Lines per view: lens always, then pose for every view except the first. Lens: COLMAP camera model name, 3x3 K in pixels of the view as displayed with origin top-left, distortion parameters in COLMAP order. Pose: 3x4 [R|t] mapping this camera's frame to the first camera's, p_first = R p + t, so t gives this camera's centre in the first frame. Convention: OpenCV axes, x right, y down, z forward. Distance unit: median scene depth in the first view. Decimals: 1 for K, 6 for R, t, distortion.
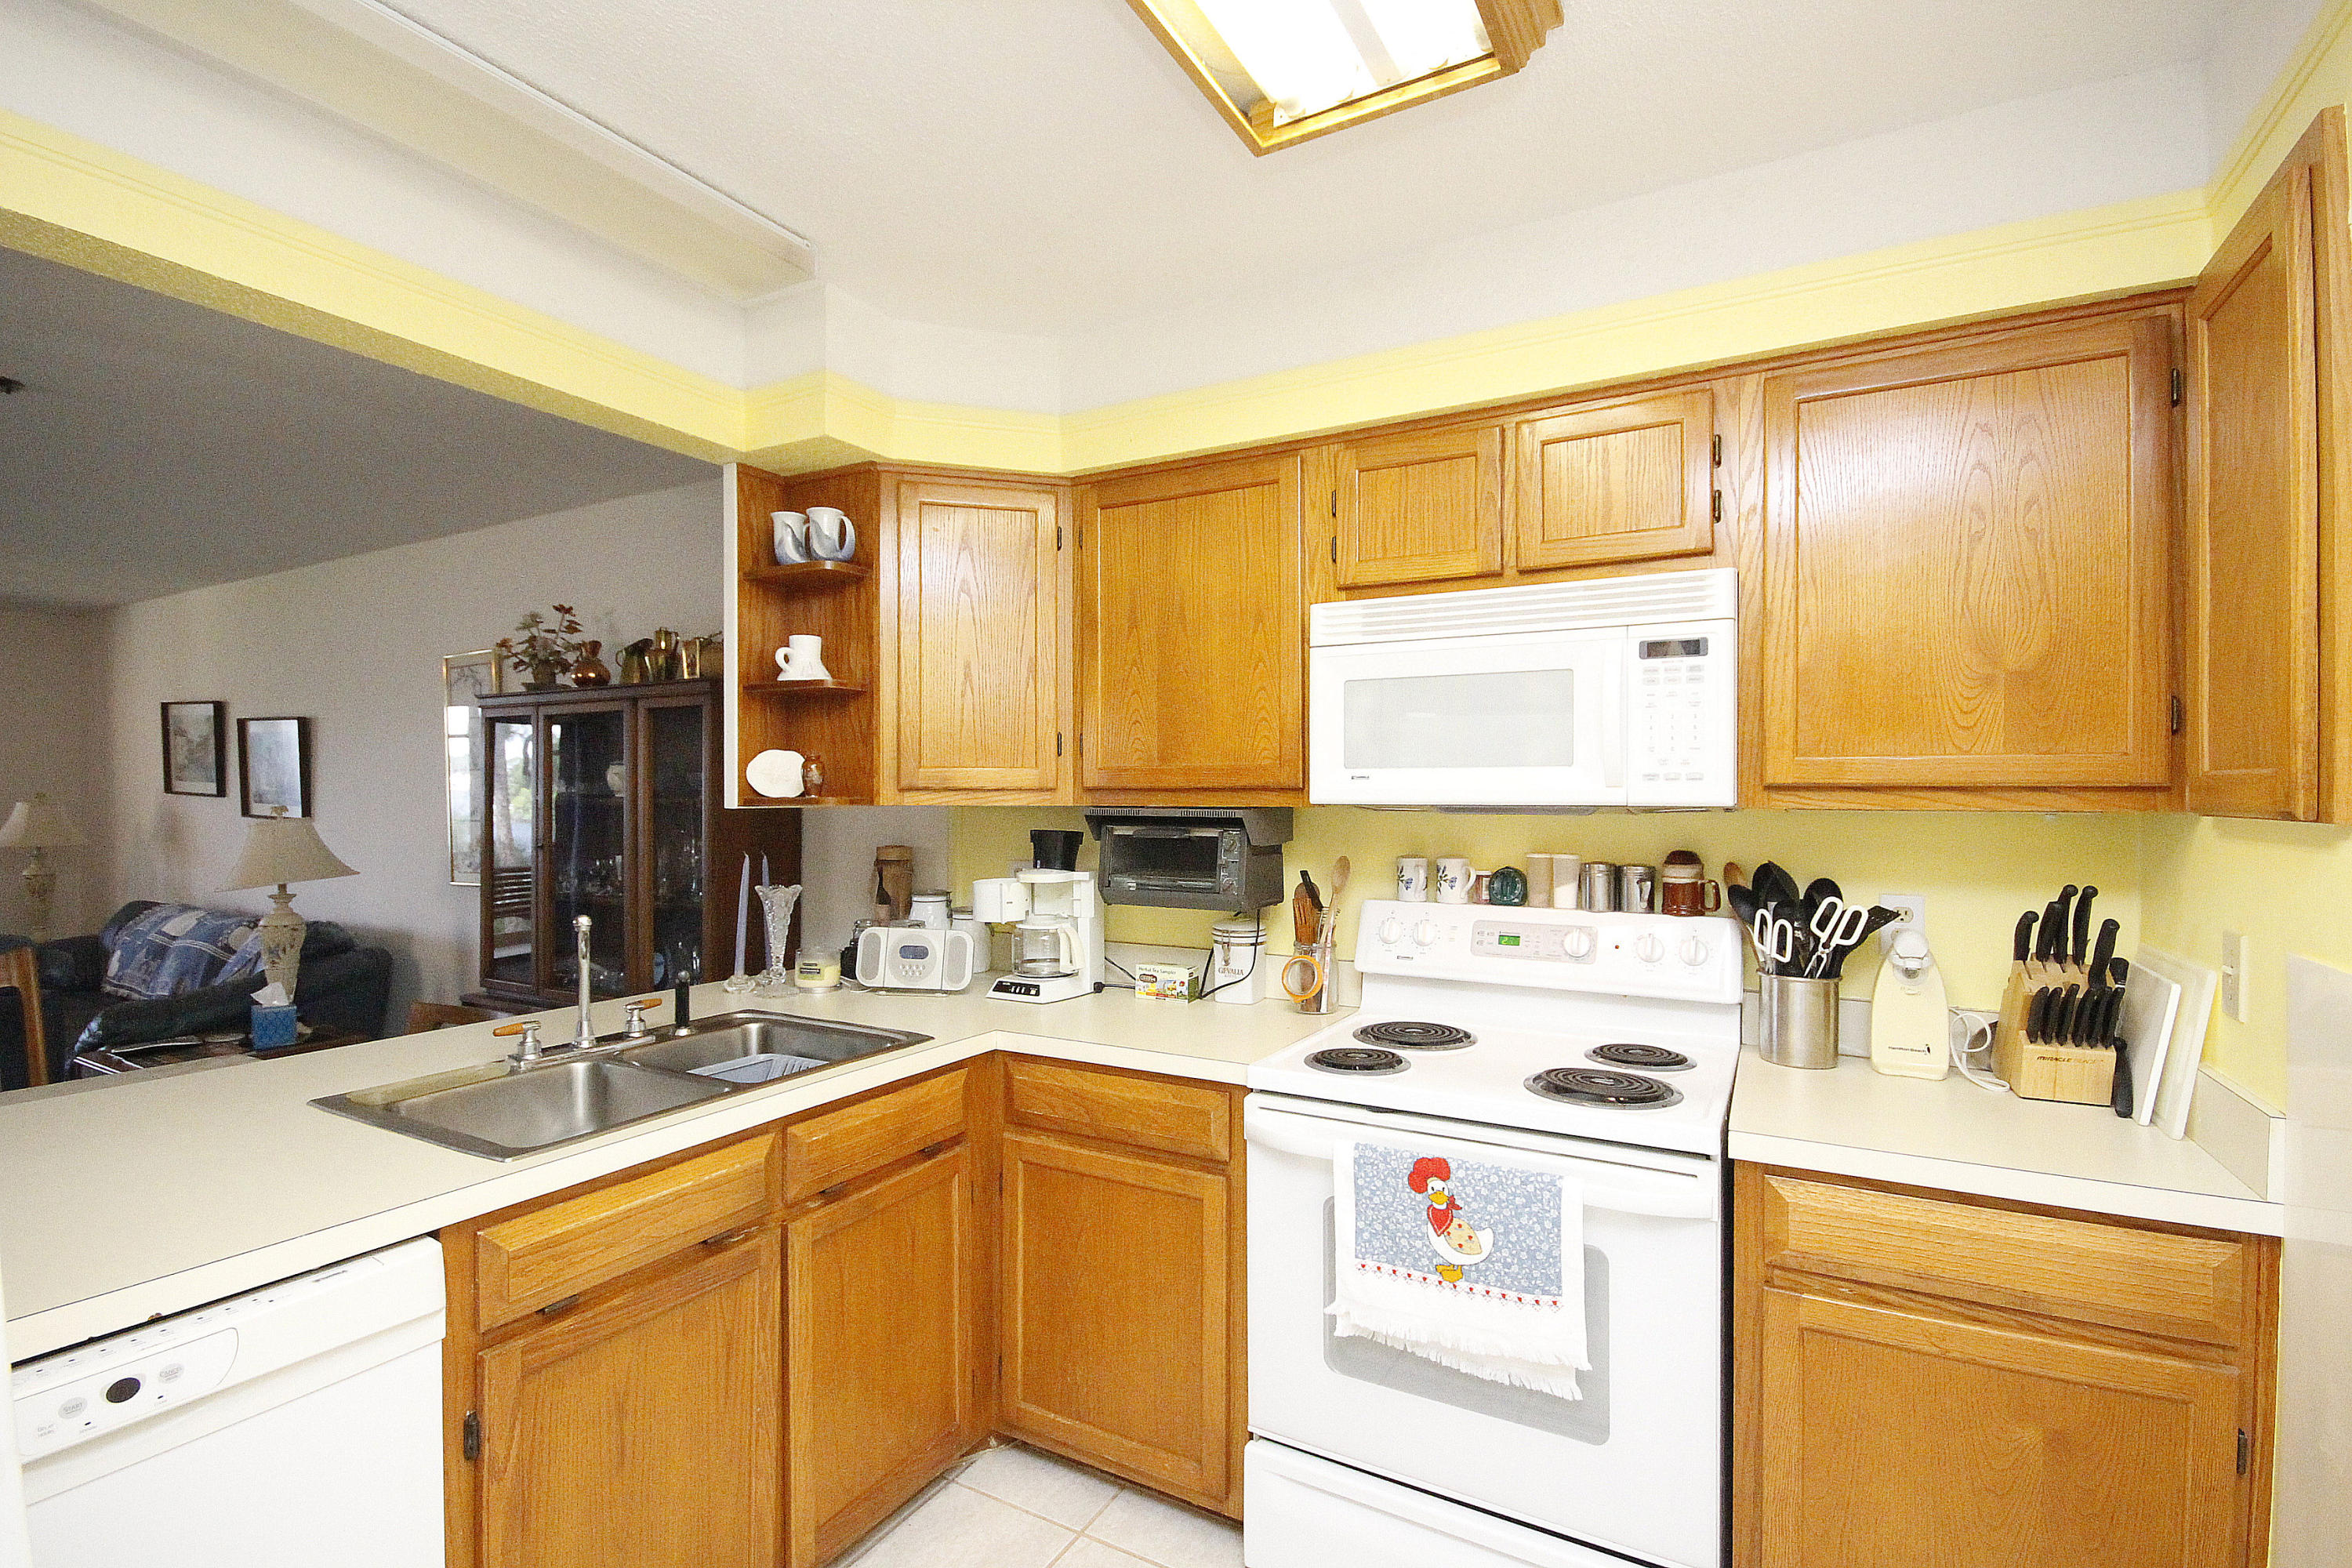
lens RADIAL K [[1088.0, 0, 1179.1], [0, 1088.0, 787.8], [0, 0, 1]] dist [-0.005867, -0.001879]
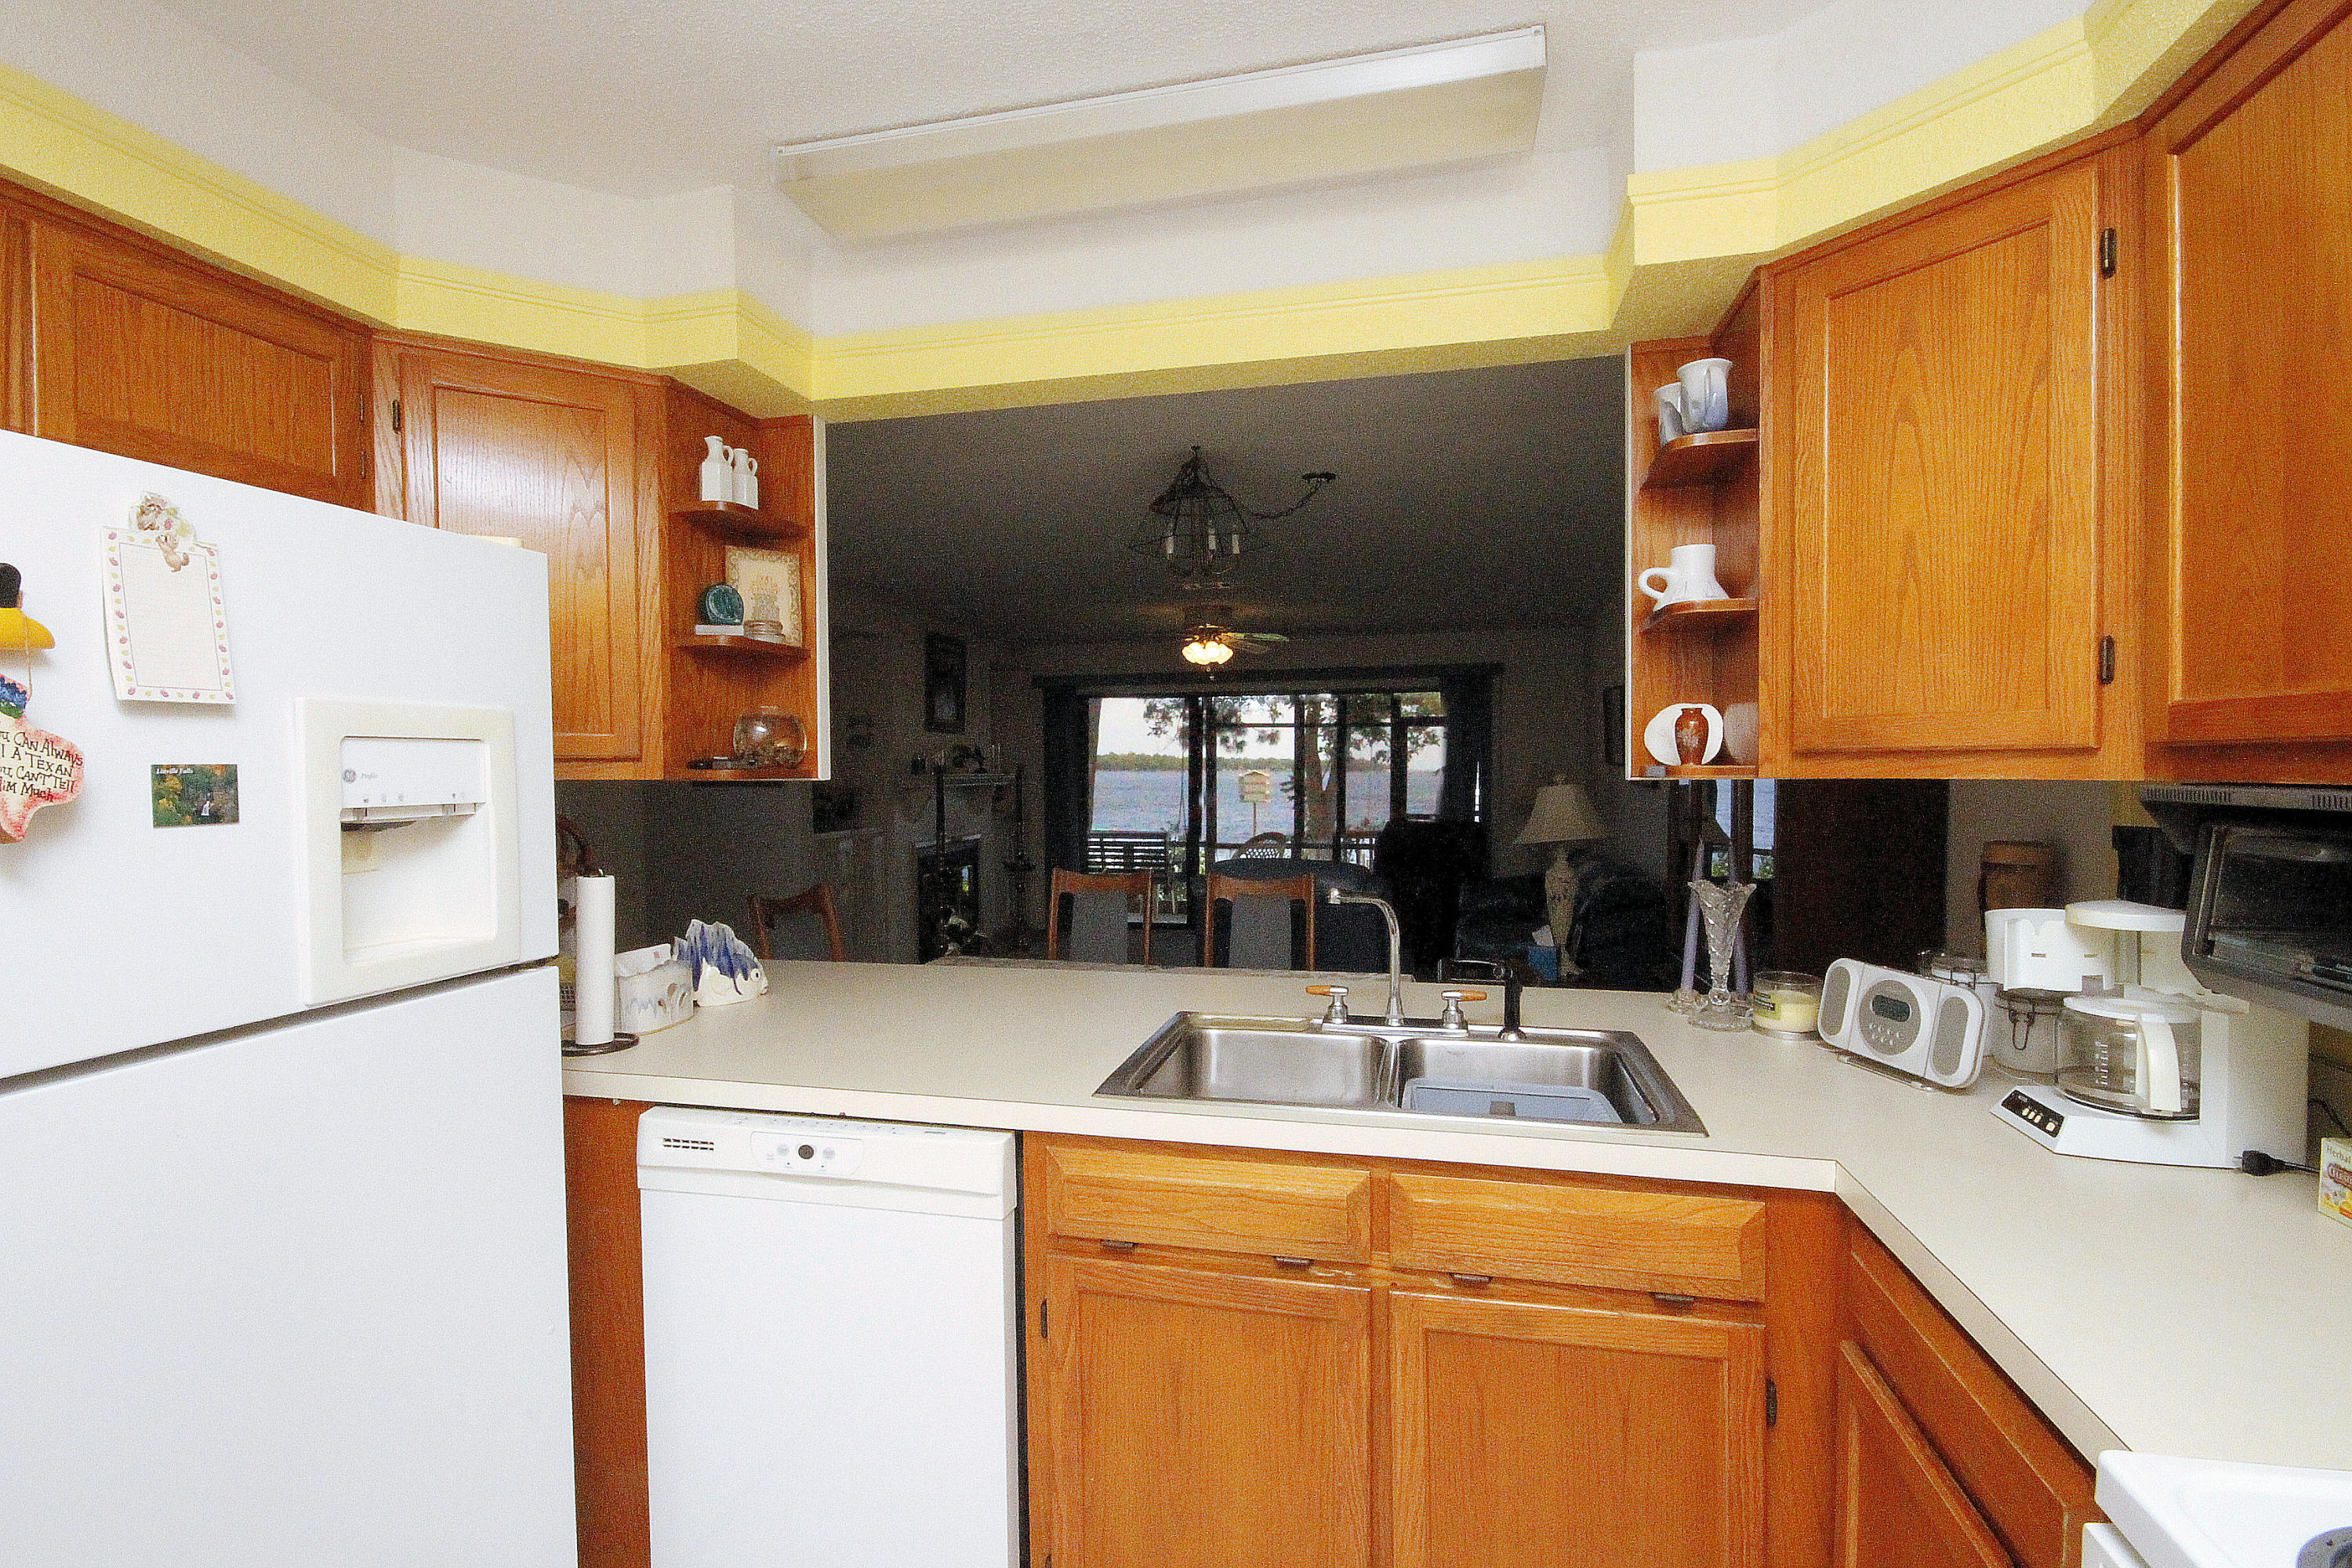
lens RADIAL K [[1088.0, 0, 1177.7], [0, 1088.0, 788.3], [0, 0, 1]] dist [-0.005867, -0.001879]
pose [[0.271796, 0.019976, -0.962148, 0.302843], [0.010132, 0.999670, 0.023617, 0.003549], [0.962302, -0.016167, 0.271504, 0.510658]]
